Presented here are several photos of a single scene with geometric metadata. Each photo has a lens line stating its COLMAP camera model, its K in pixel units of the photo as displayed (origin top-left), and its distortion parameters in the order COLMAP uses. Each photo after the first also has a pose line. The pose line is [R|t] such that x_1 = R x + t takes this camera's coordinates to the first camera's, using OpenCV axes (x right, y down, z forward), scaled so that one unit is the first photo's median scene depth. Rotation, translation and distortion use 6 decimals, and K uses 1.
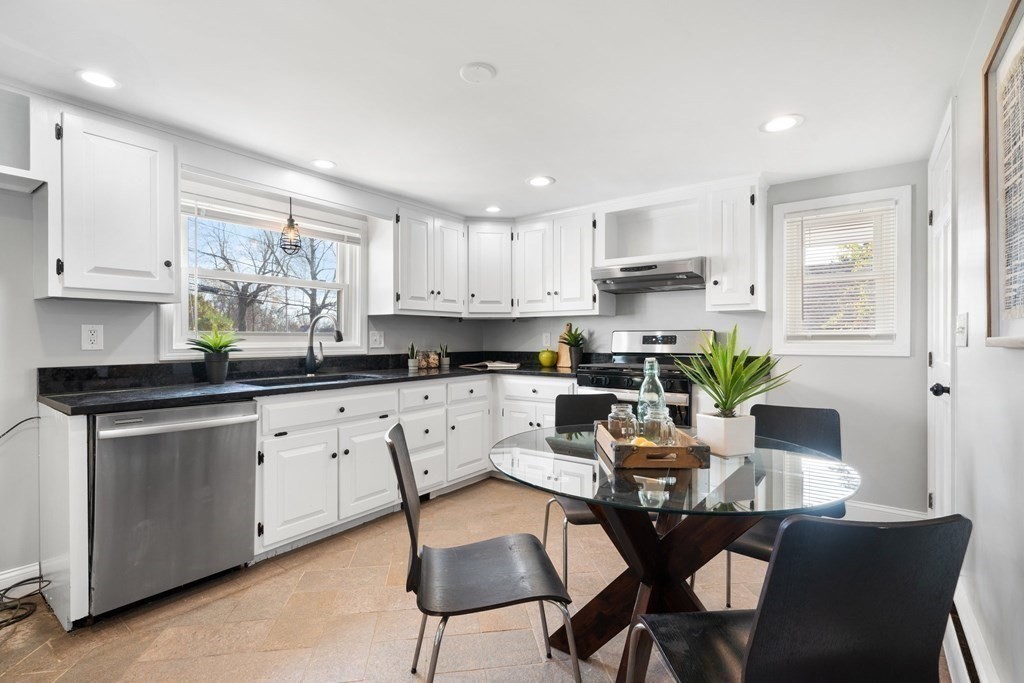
lens RADIAL K [[448.9, 0, 512.1], [0, 448.9, 342.0], [0, 0, 1]] dist [0.001714, 0.000109]
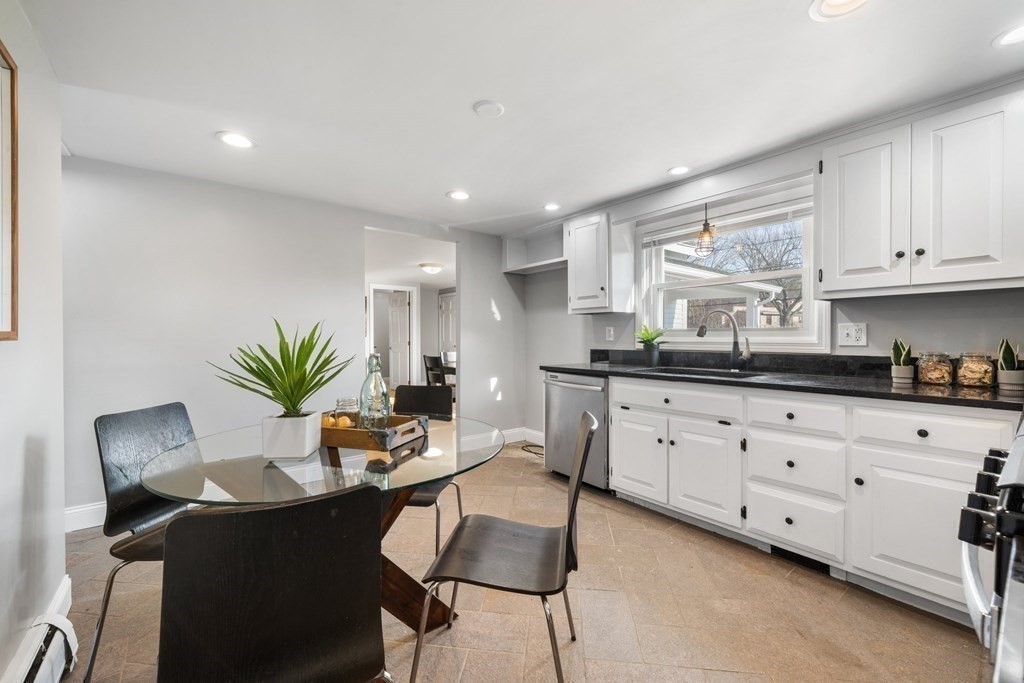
lens RADIAL K [[418.7, 0, 512.5], [0, 418.7, 338.1], [0, 0, 1]] dist [0.003790, 0.000222]
pose [[-0.231862, 0.010055, -0.972697, 0.564031], [-0.000217, 0.999946, 0.010389, -0.007318], [0.972749, 0.002620, -0.231847, 0.735964]]
